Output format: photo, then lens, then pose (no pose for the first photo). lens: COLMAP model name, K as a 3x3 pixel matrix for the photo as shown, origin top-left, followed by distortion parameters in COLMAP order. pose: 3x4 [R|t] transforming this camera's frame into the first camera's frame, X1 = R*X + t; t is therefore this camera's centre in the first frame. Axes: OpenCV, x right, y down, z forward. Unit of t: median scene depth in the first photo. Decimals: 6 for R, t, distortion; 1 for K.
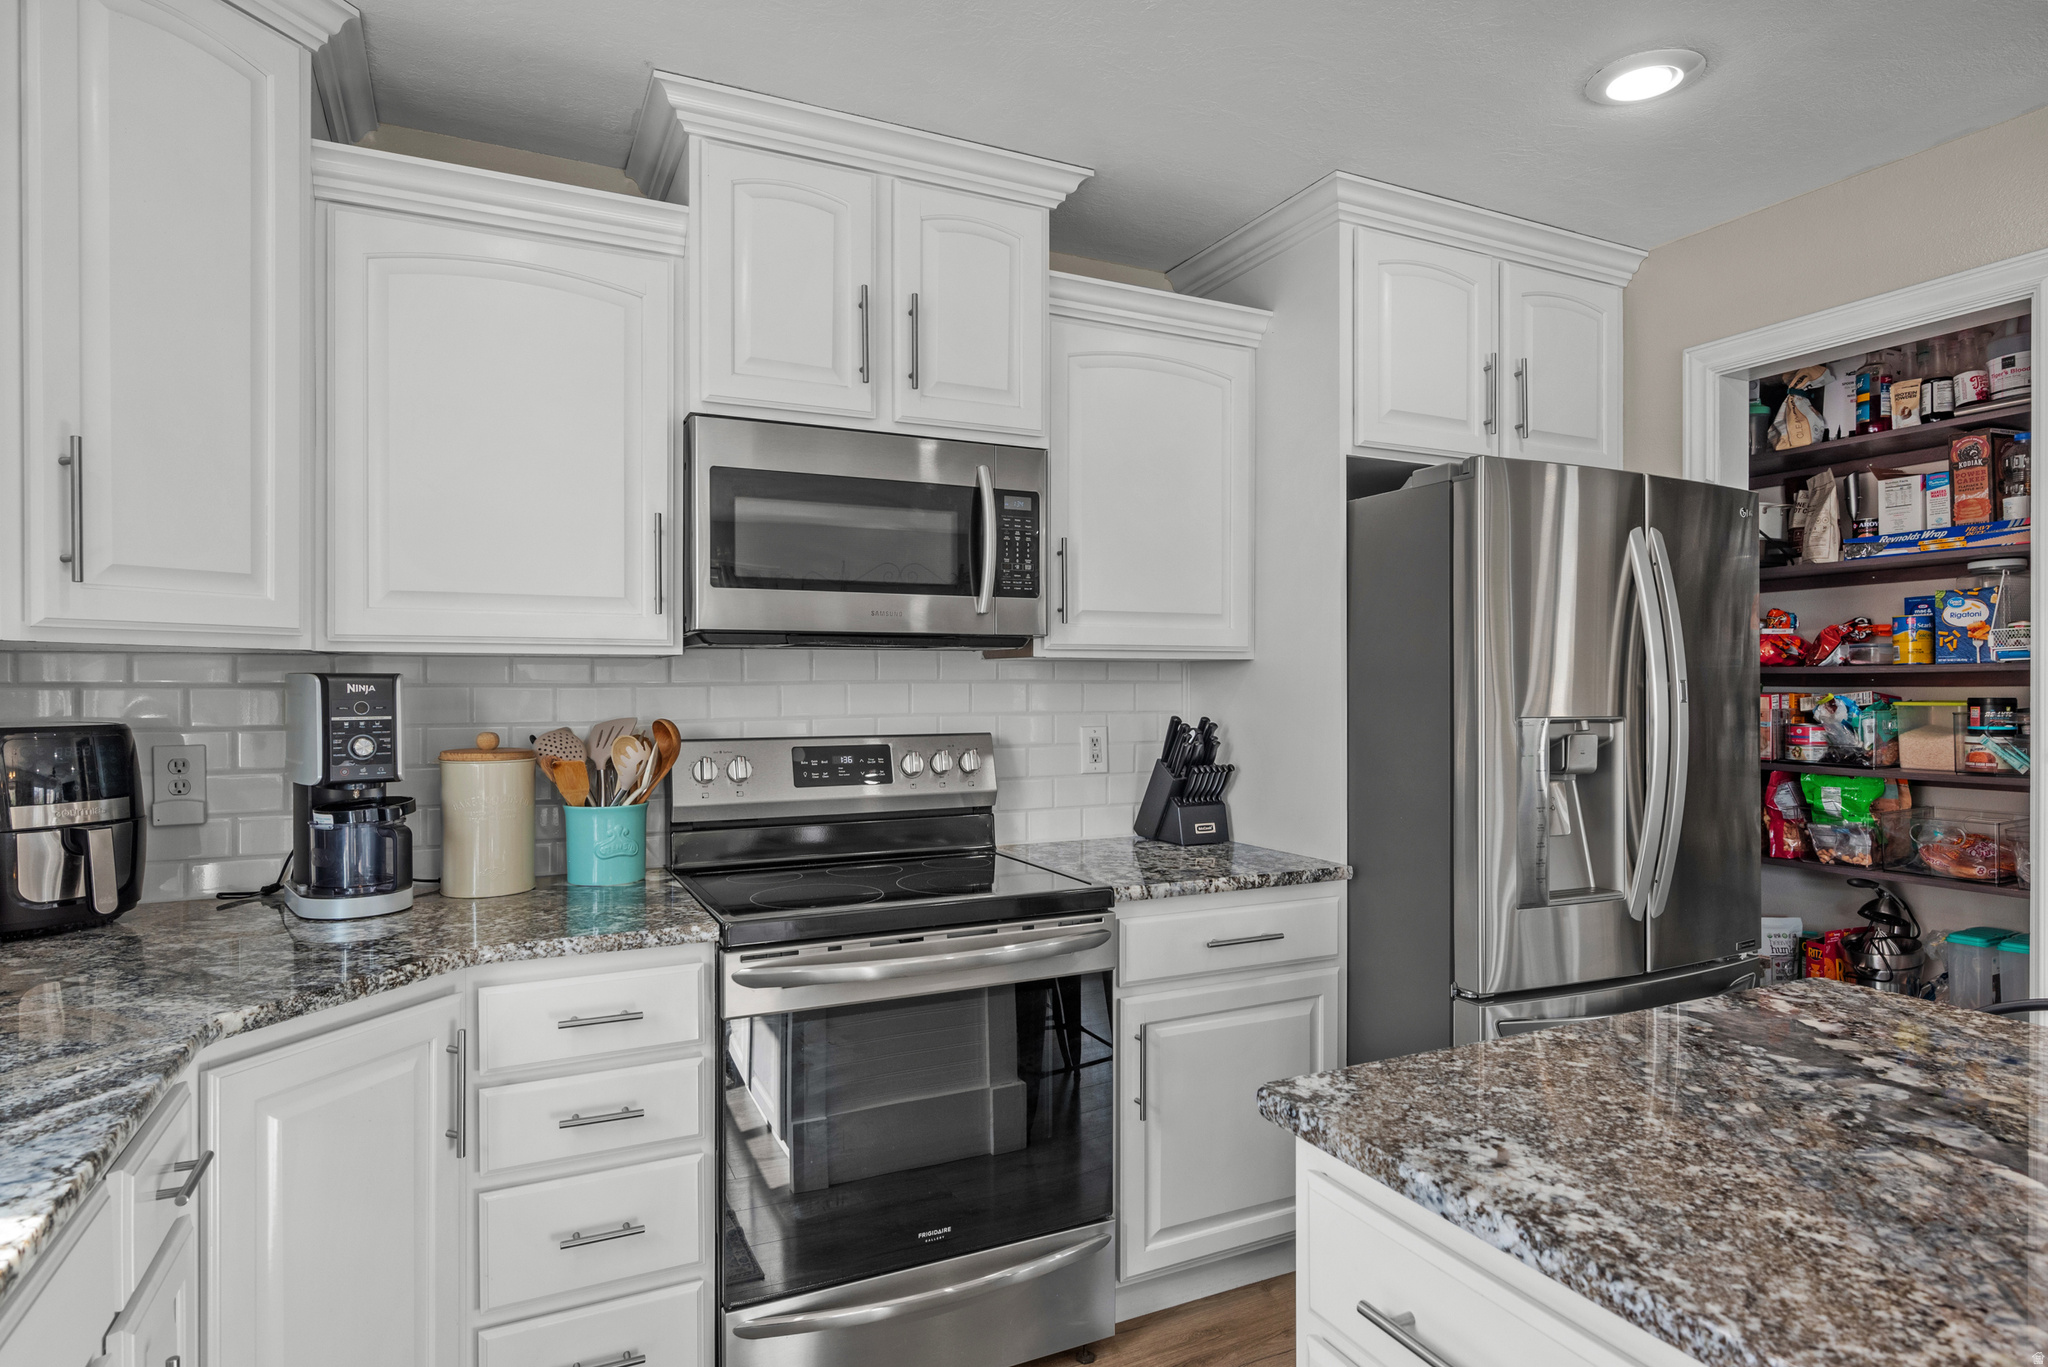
lens RADIAL K [[1135.2, 0, 1024.0], [0, 1135.2, 683.5], [0, 0, 1]] dist [0.001216, 0.000244]
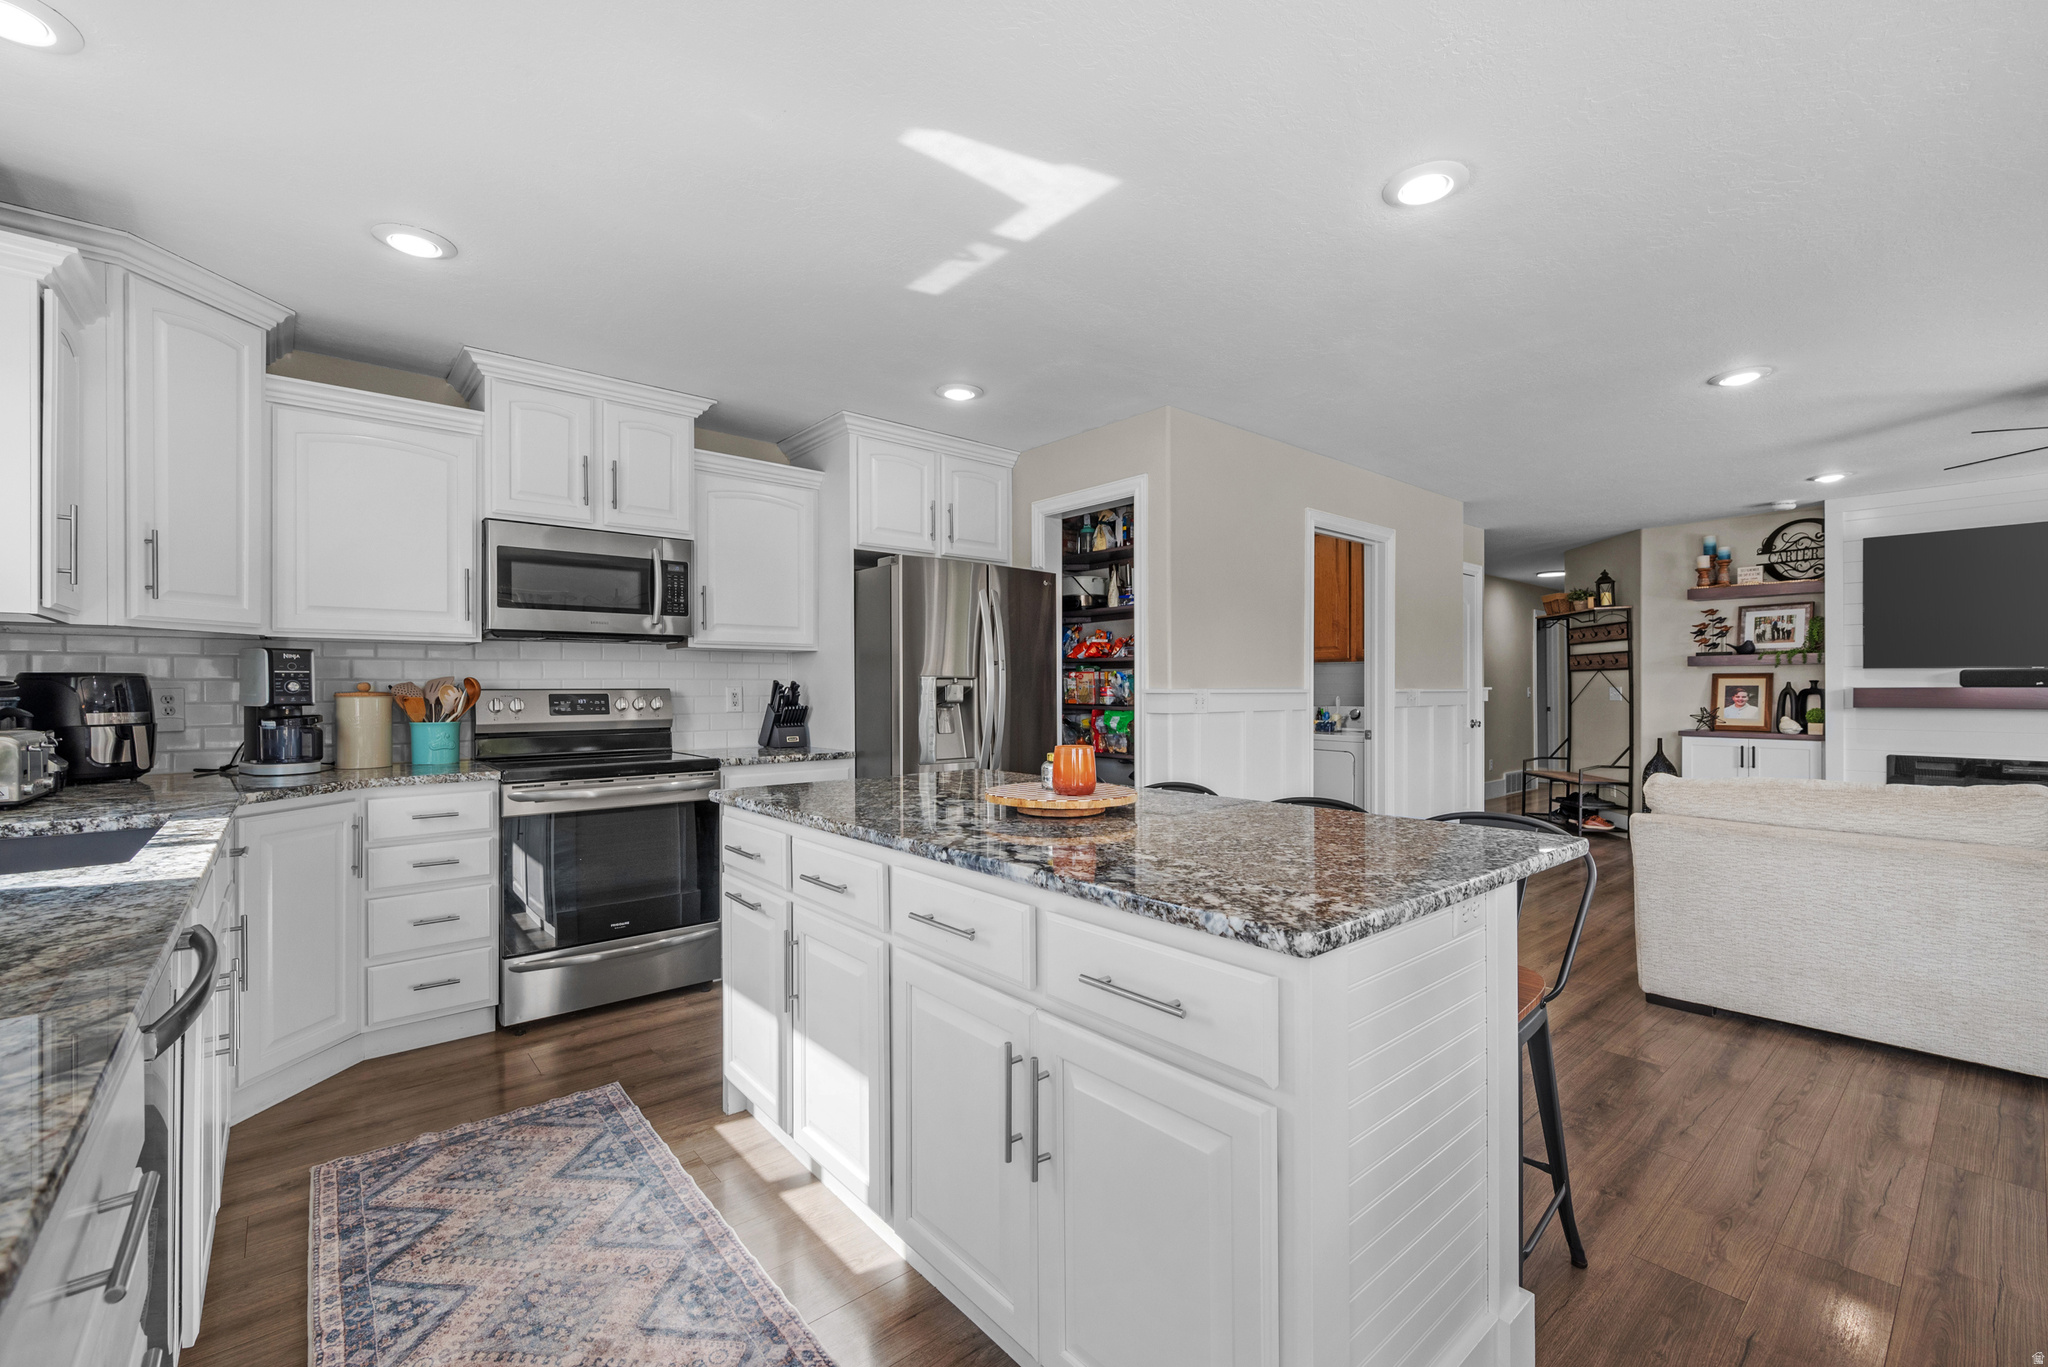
lens RADIAL K [[859.3, 0, 1024.0], [0, 859.3, 683.5], [0, 0, 1]] dist [0.001349, 0.000273]
pose [[0.966021, -0.000927, 0.258461, 0.205864], [0.001610, 0.999996, -0.002428, 0.048517], [-0.258458, 0.002762, 0.966019, -0.630282]]
